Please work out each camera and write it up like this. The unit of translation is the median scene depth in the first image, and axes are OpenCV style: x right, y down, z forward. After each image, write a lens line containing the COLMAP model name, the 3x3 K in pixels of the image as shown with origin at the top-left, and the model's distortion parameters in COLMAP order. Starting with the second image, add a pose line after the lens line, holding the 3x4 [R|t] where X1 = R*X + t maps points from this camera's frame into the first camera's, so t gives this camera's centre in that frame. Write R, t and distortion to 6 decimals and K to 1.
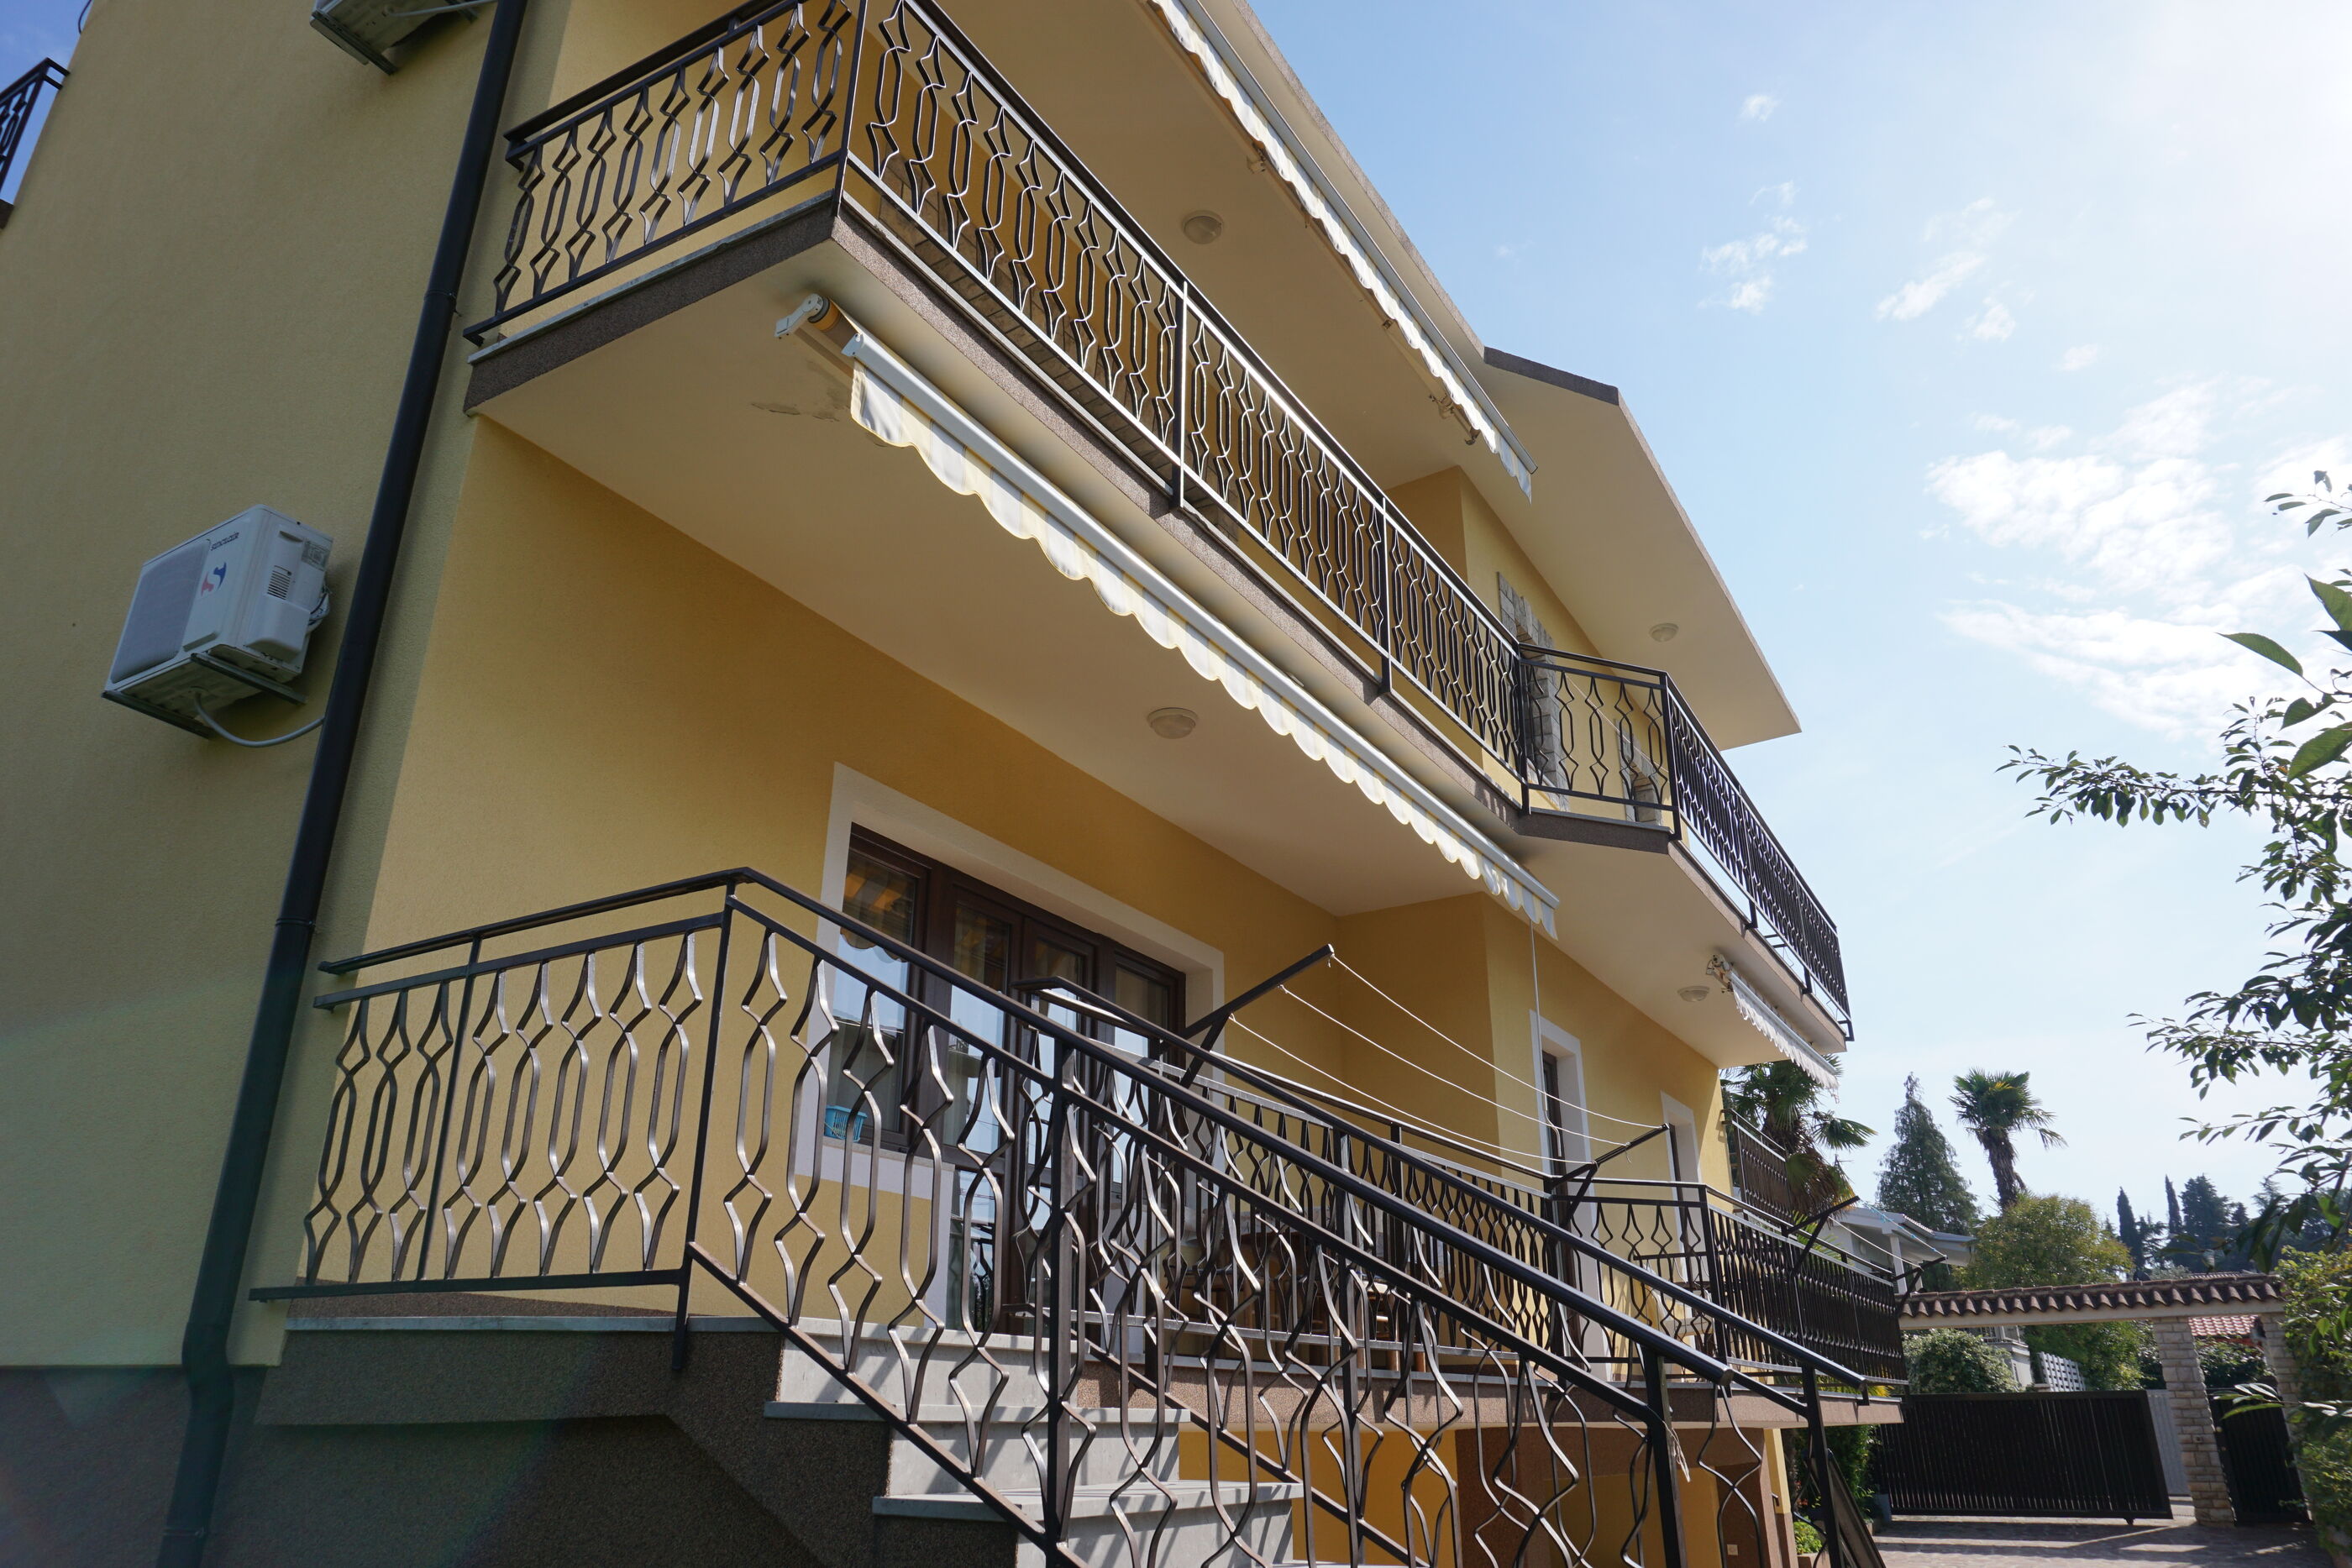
lens RADIAL K [[1560.9, 0, 1181.5], [0, 1560.9, 780.6], [0, 0, 1]] dist [-0.040724, 0.034854]
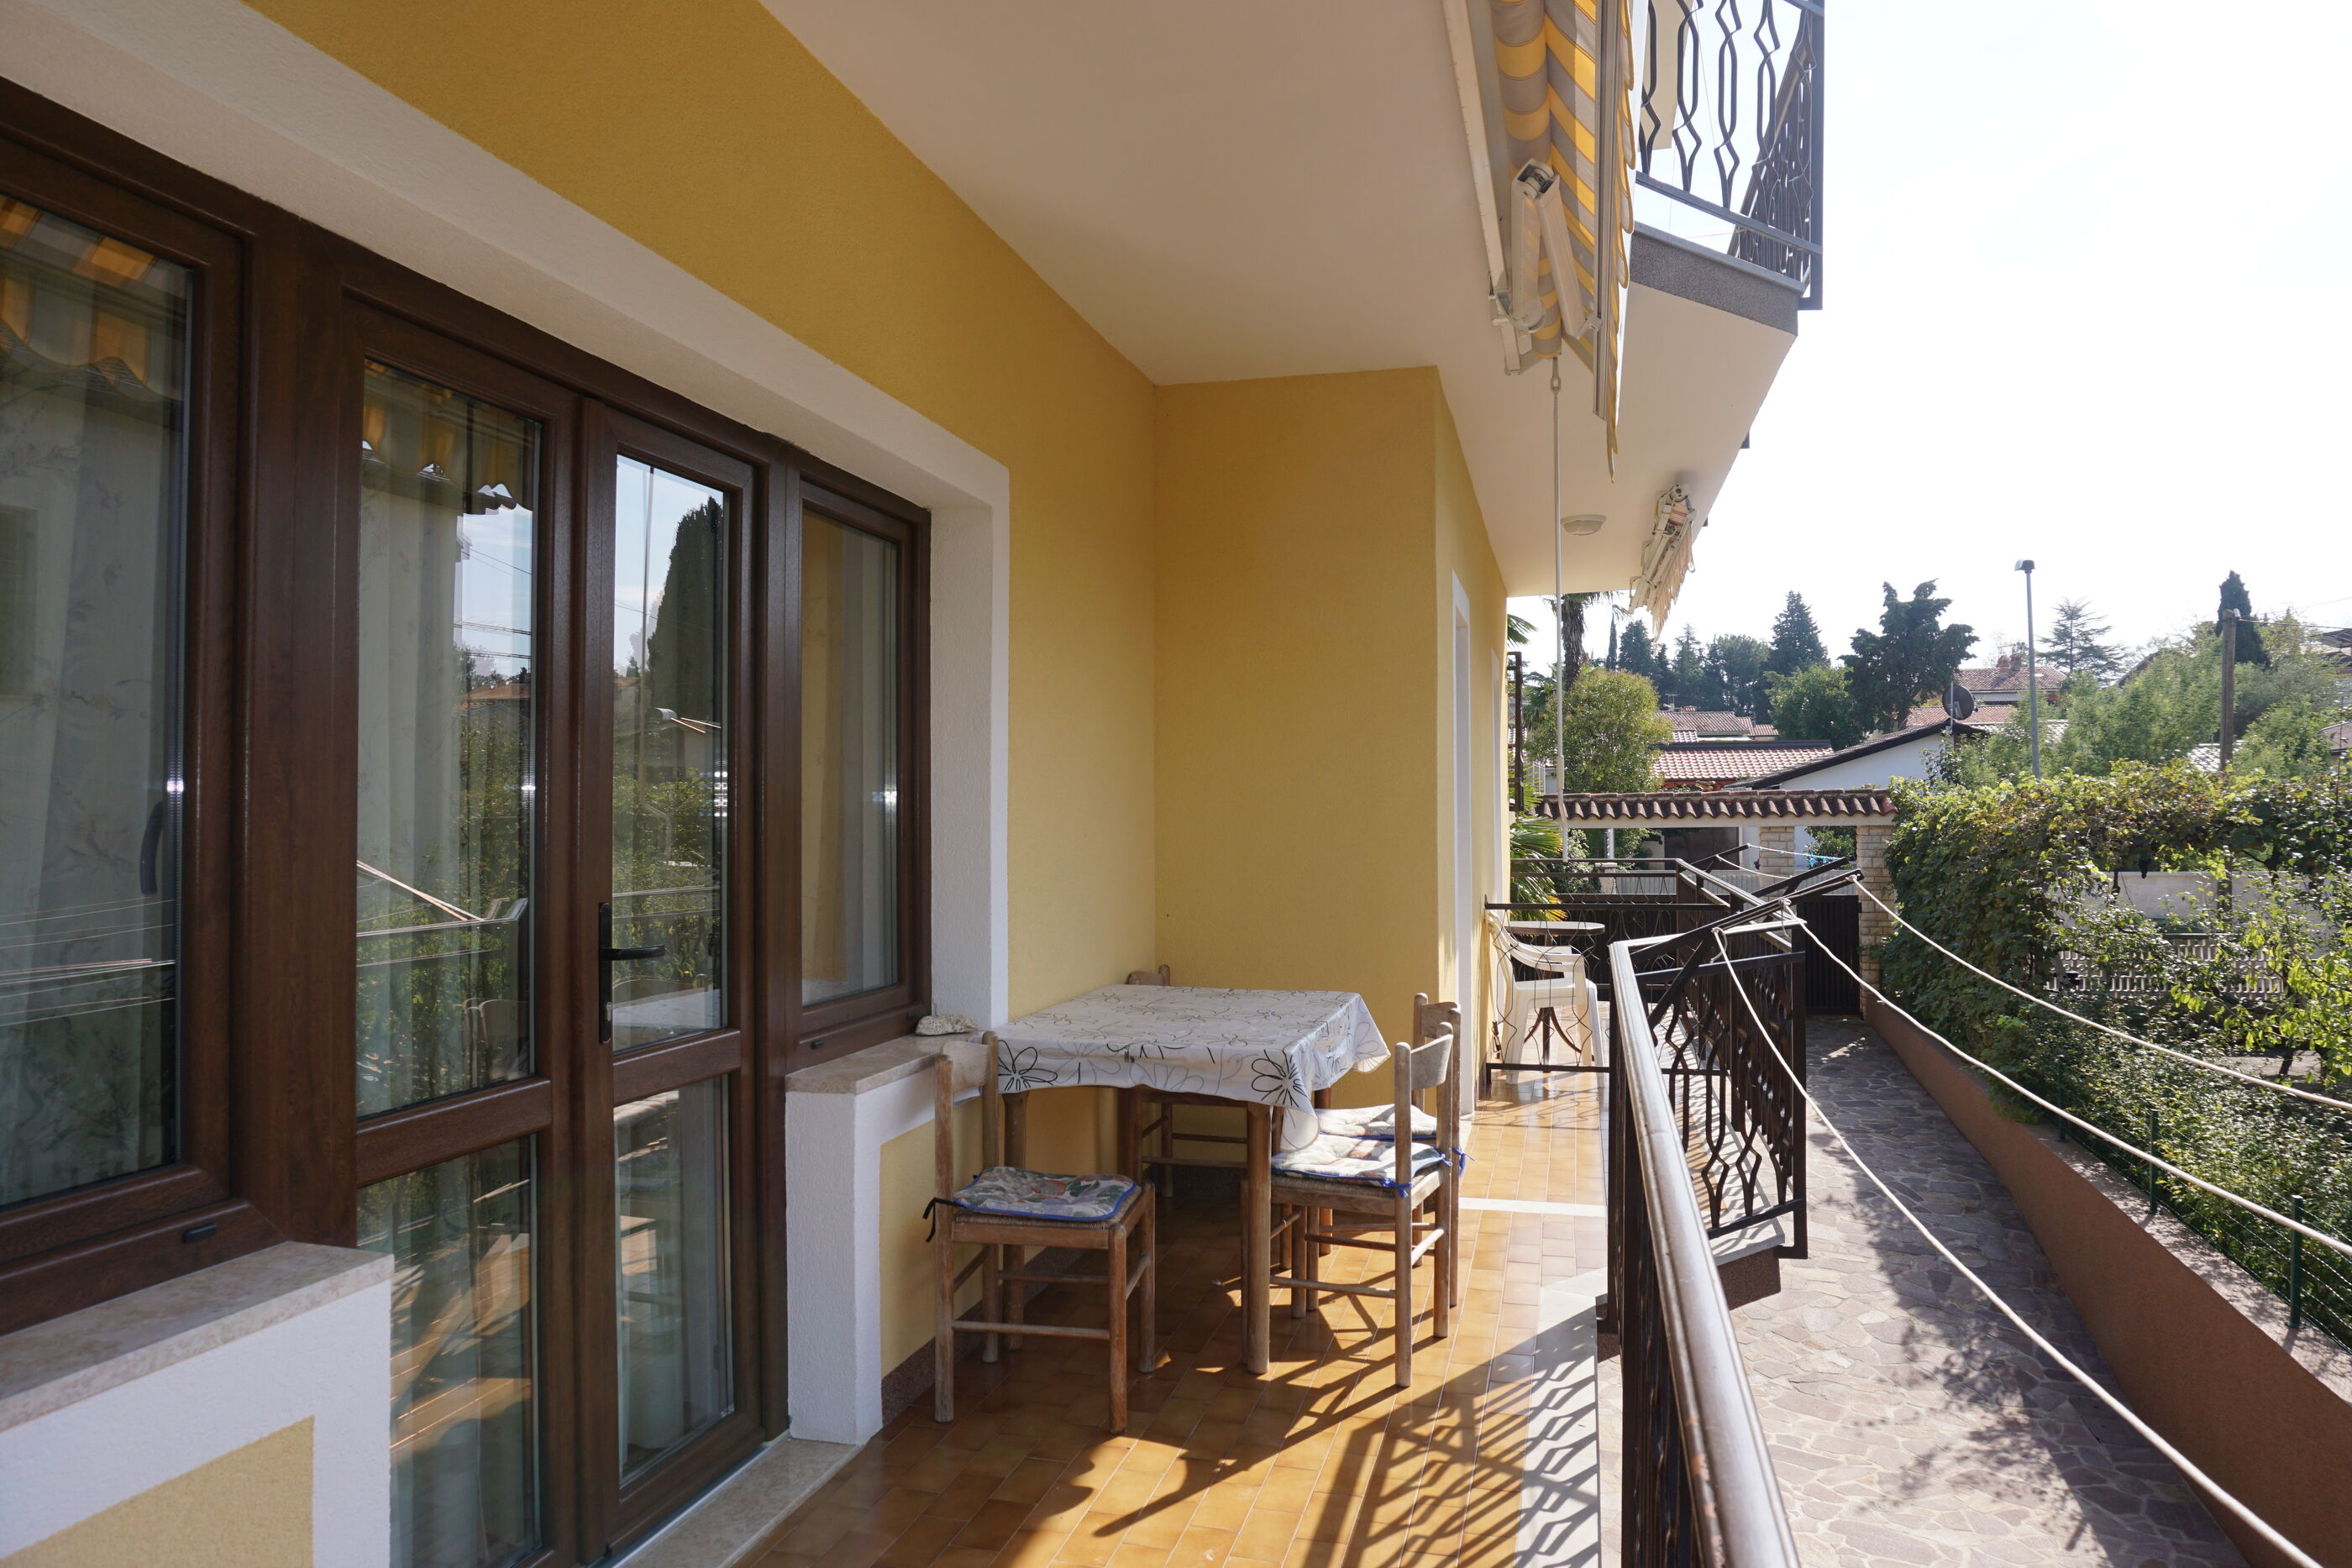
lens RADIAL K [[1560.9, 0, 1175.1], [0, 1560.9, 790.0], [0, 0, 1]] dist [-0.040724, 0.034854]
pose [[0.956636, 0.002571, 0.291275, -0.026428], [-0.111108, 0.927580, 0.356723, 0.010406], [-0.269264, -0.373617, 0.887642, 0.217804]]
